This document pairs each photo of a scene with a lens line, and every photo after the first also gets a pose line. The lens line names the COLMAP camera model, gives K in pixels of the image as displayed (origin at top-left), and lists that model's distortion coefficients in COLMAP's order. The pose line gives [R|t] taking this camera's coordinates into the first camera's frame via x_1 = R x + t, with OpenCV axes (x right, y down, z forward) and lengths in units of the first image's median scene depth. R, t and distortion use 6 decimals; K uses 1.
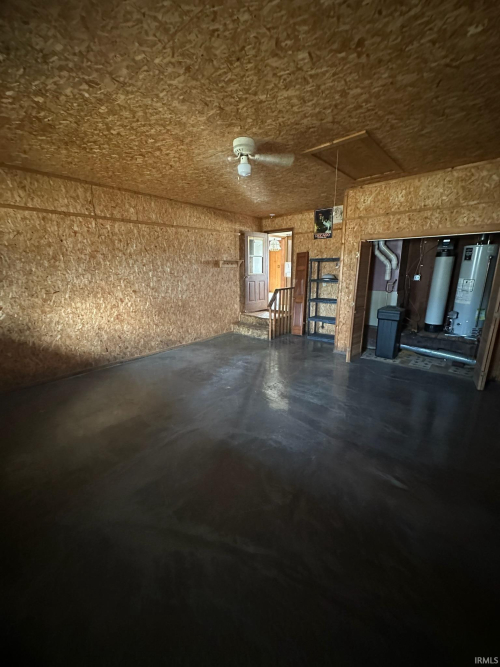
lens RADIAL K [[264.3, 0, 252.1], [0, 264.3, 331.9], [0, 0, 1]] dist [-0.000434, 0.000144]
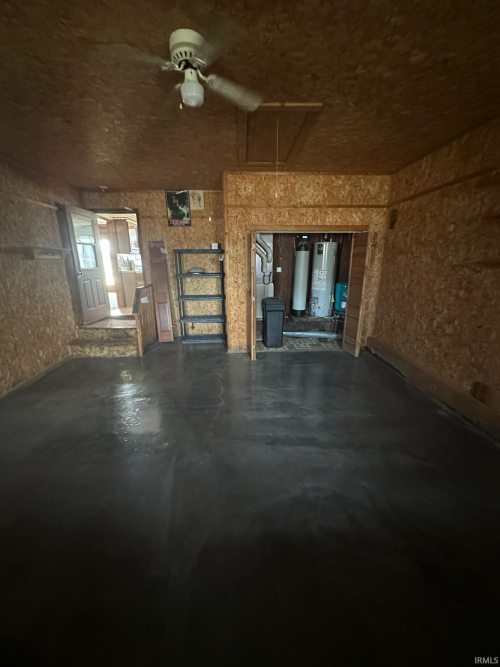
lens RADIAL K [[264.3, 0, 252.1], [0, 264.3, 331.9], [0, 0, 1]] dist [-0.000434, 0.000144]
pose [[0.731107, -0.175073, 0.659418, -0.233929], [0.159588, 0.983586, 0.084201, -0.061976], [-0.663335, 0.043675, 0.747047, 0.269024]]
